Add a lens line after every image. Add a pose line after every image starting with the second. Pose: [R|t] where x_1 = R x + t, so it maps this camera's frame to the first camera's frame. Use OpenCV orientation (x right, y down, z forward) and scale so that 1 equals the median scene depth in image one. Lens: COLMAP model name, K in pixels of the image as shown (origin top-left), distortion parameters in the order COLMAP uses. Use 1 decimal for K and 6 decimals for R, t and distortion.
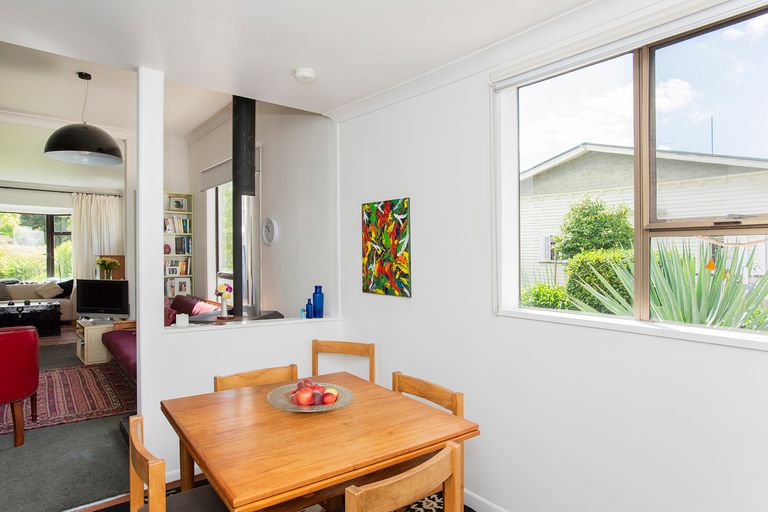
lens RADIAL K [[461.1, 0, 384.4], [0, 461.1, 259.8], [0, 0, 1]] dist [-0.042440, -0.008151]
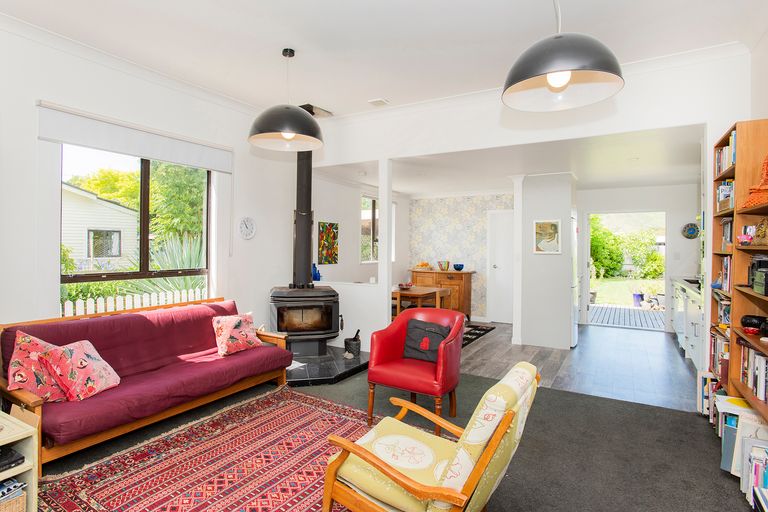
lens RADIAL K [[416.6, 0, 355.9], [0, 416.6, 241.0], [0, 0, 1]] dist [-0.045835, 0.023907]
pose [[-0.311019, -0.001333, 0.950403, -1.991367], [-0.007087, 0.999974, -0.000917, -0.036153], [-0.950377, -0.007020, -0.311021, 1.503273]]
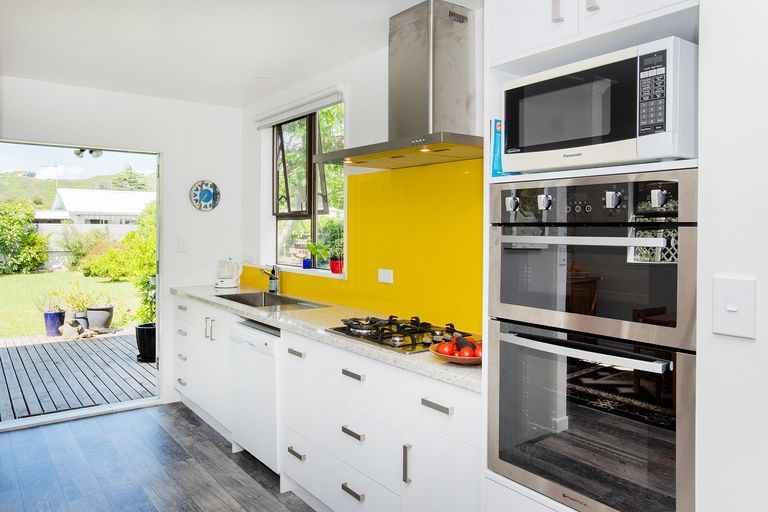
lens RADIAL K [[559.2, 0, 374.4], [0, 559.2, 229.8], [0, 0, 1]] dist [-0.041979, 0.031415]
pose [[-0.999154, -0.016405, 0.037700, -1.012468], [-0.016179, 0.999849, 0.006309, -0.028777], [-0.037798, 0.005694, -0.999269, 0.644499]]
